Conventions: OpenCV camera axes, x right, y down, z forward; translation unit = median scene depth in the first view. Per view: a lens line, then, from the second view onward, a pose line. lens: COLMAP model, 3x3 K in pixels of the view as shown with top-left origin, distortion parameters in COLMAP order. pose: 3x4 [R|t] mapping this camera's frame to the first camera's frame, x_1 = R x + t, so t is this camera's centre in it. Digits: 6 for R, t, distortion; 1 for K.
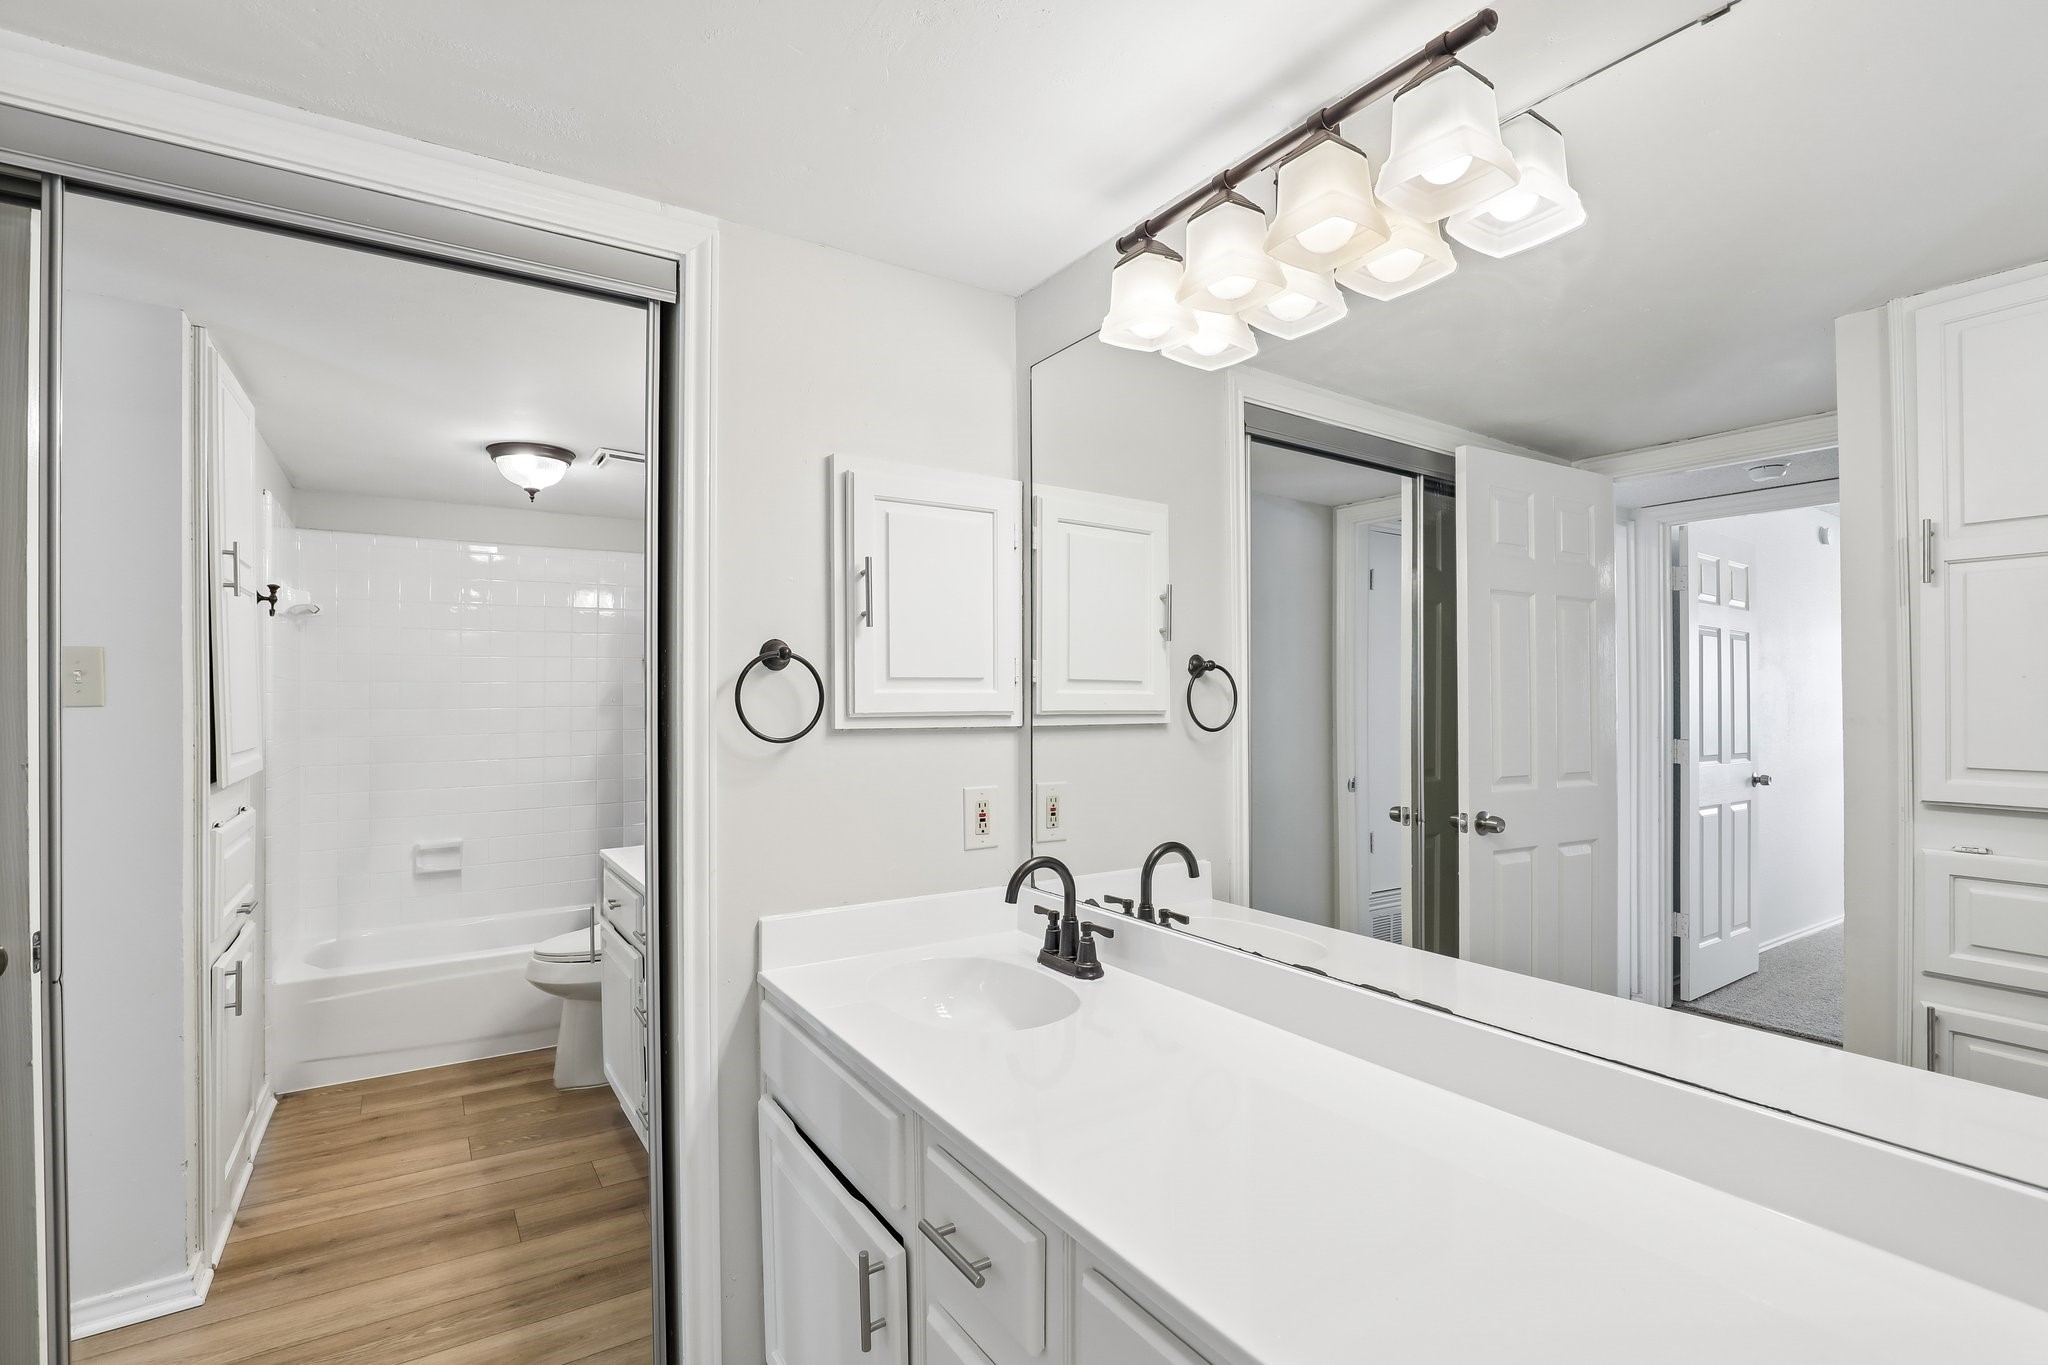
lens RADIAL K [[942.1, 0, 1030.5], [0, 942.1, 695.5], [0, 0, 1]] dist [-0.040236, 0.009088]
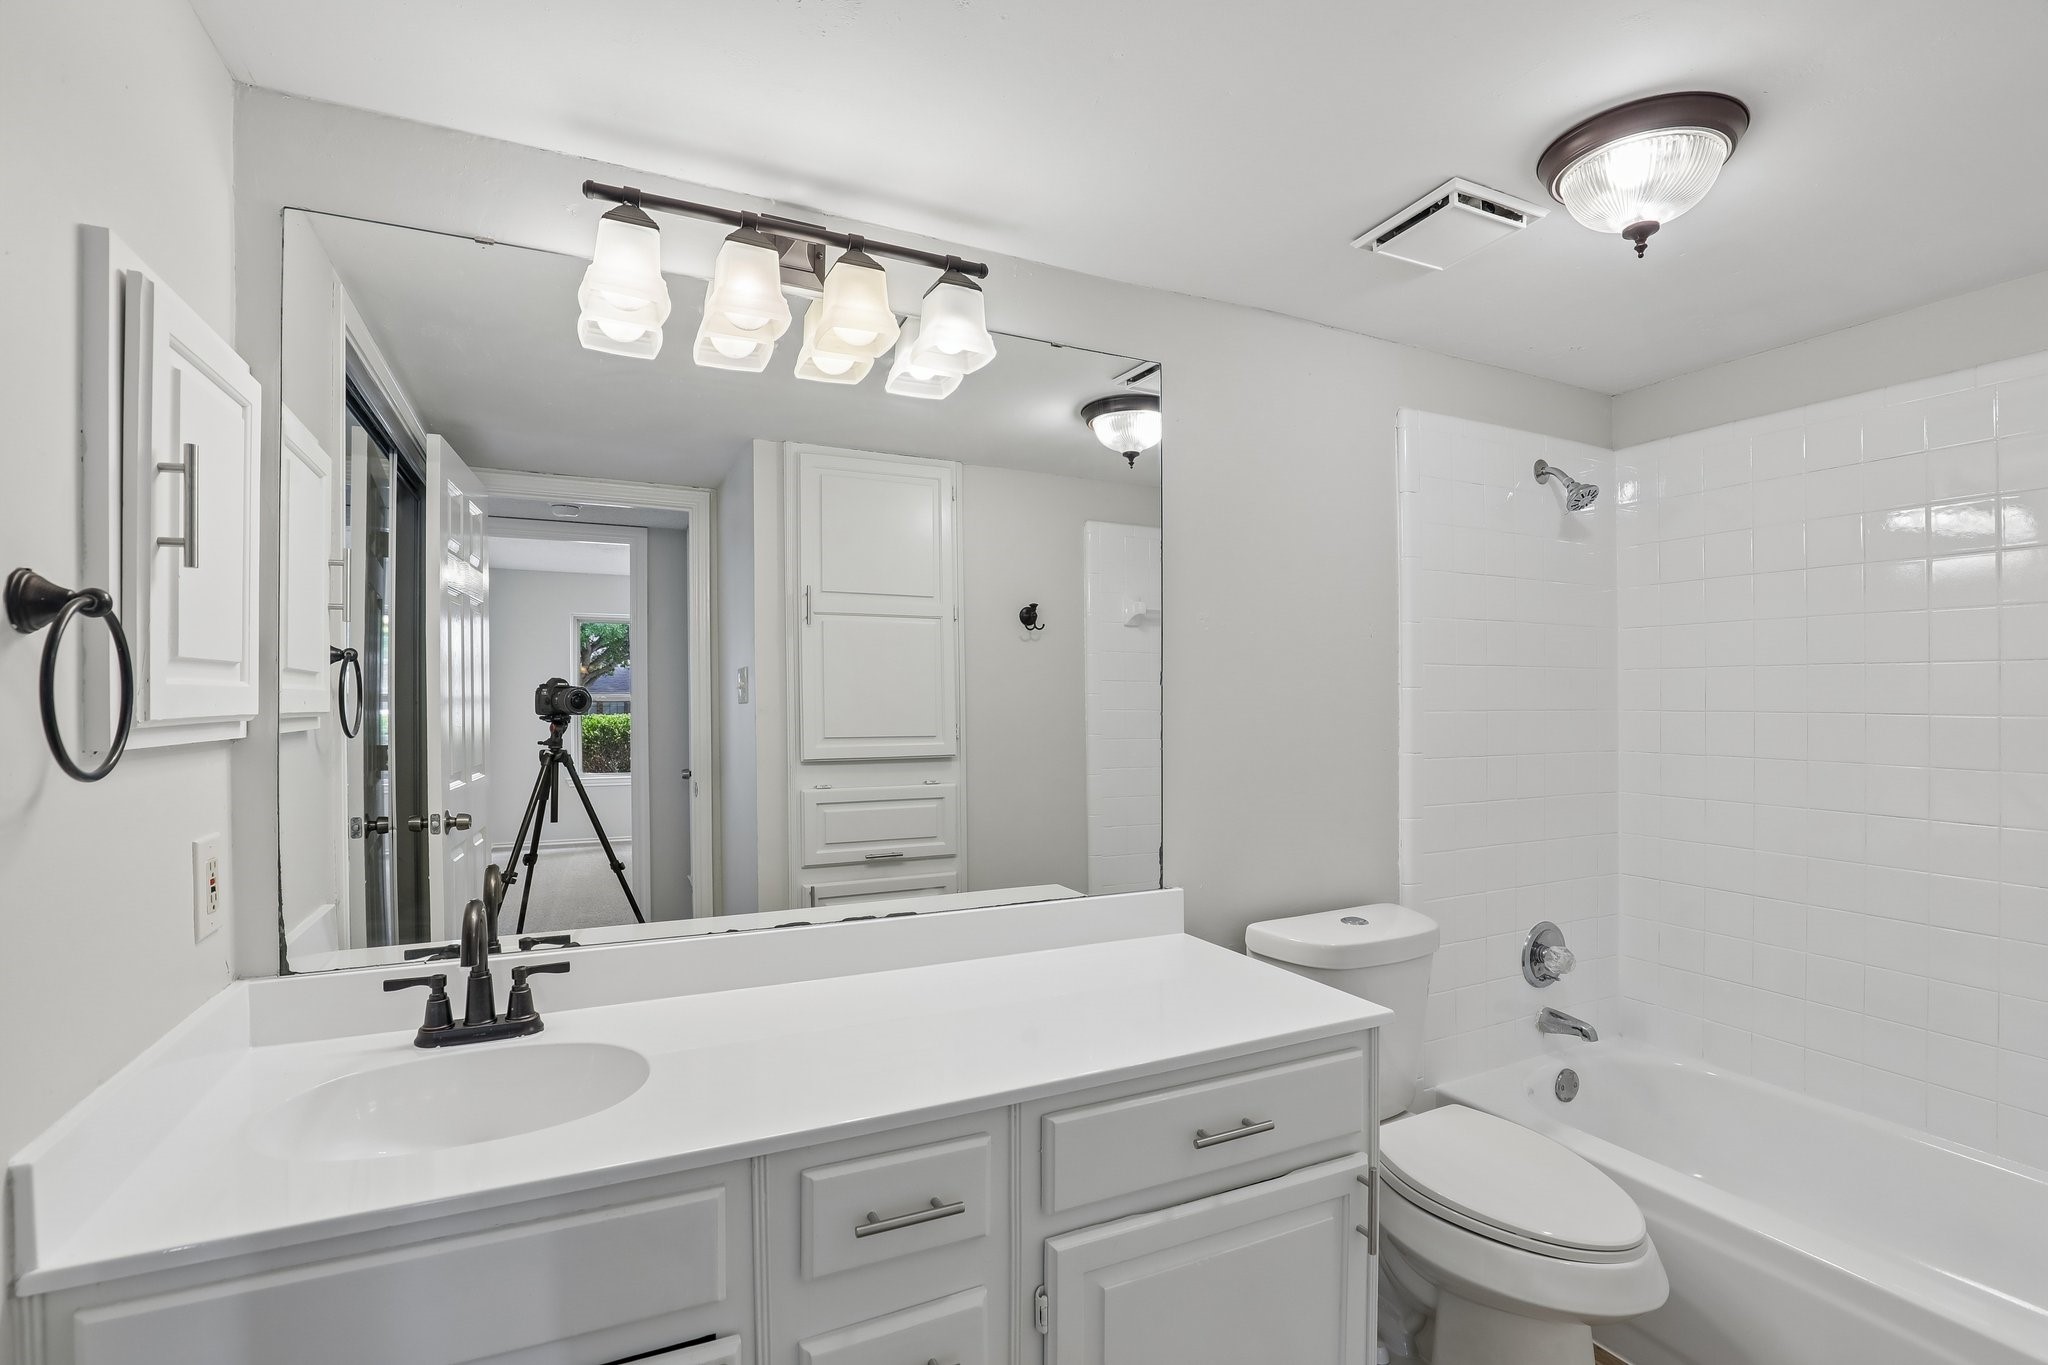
lens RADIAL K [[928.5, 0, 1024.0], [0, 928.5, 682.5], [0, 0, 1]] dist [-0.049640, -0.000142]
pose [[0.136108, 0.015656, 0.990570, -0.593037], [-0.000712, 0.999876, -0.015705, 0.005369], [-0.990694, 0.001432, 0.136102, 0.406768]]
